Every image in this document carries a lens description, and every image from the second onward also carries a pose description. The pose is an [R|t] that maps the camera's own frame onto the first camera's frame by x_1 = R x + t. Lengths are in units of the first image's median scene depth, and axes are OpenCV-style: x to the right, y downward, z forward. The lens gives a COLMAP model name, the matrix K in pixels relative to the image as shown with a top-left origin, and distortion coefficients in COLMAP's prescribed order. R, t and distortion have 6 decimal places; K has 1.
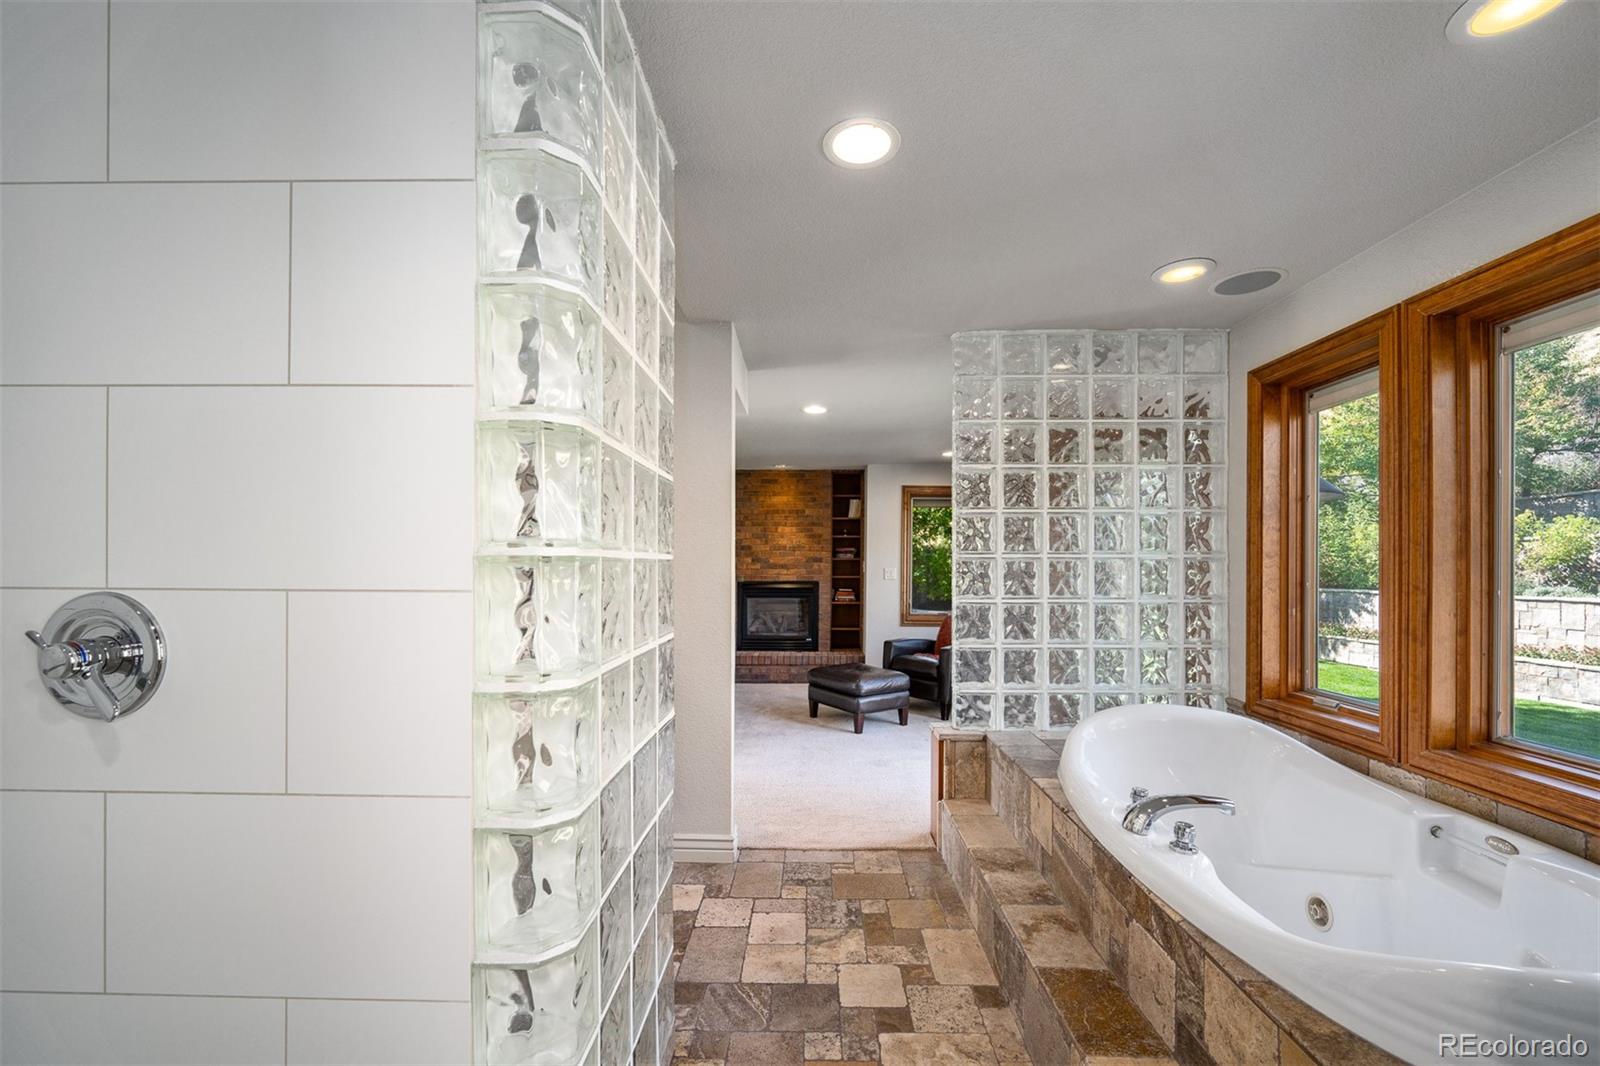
lens RADIAL K [[640.8, 0, 800.4], [0, 640.8, 568.6], [0, 0, 1]] dist [-0.000077, -0.000036]
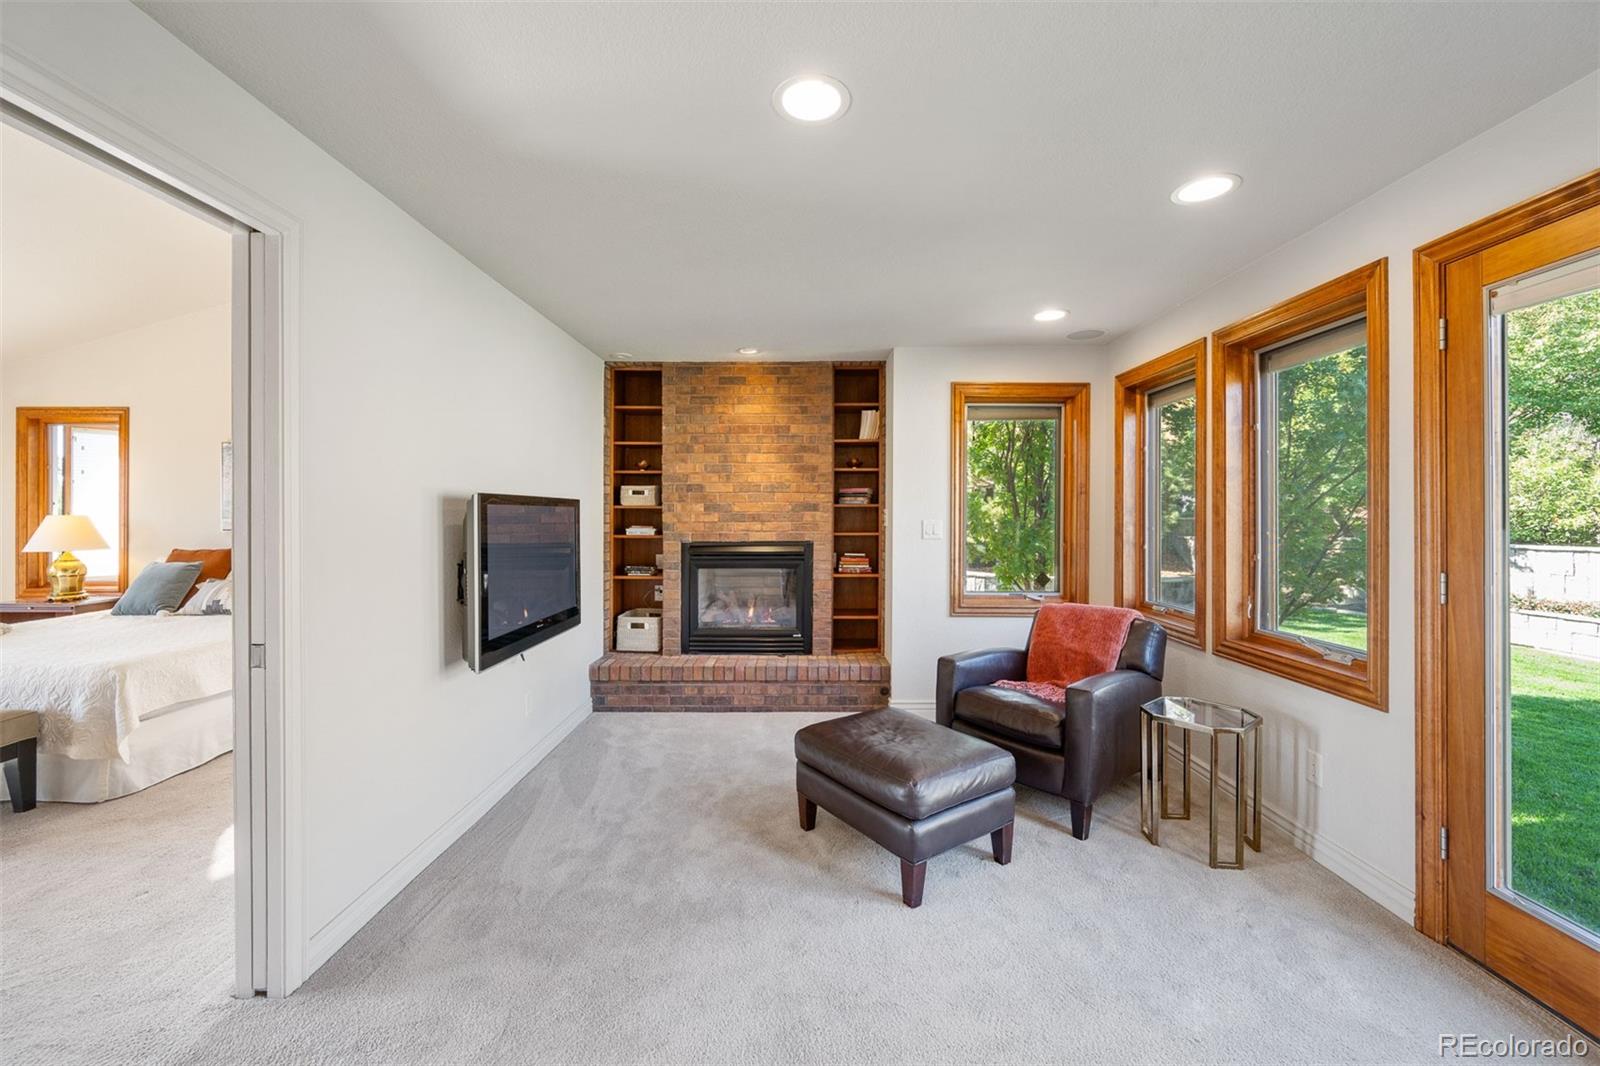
lens RADIAL K [[633.4, 0, 801.9], [0, 633.4, 519.6], [0, 0, 1]] dist [-0.000244, -0.000144]
pose [[0.999754, -0.004448, 0.021707, 0.004916], [0.004375, 0.999985, 0.003380, -0.003627], [-0.021722, -0.003284, 0.999759, 0.389307]]
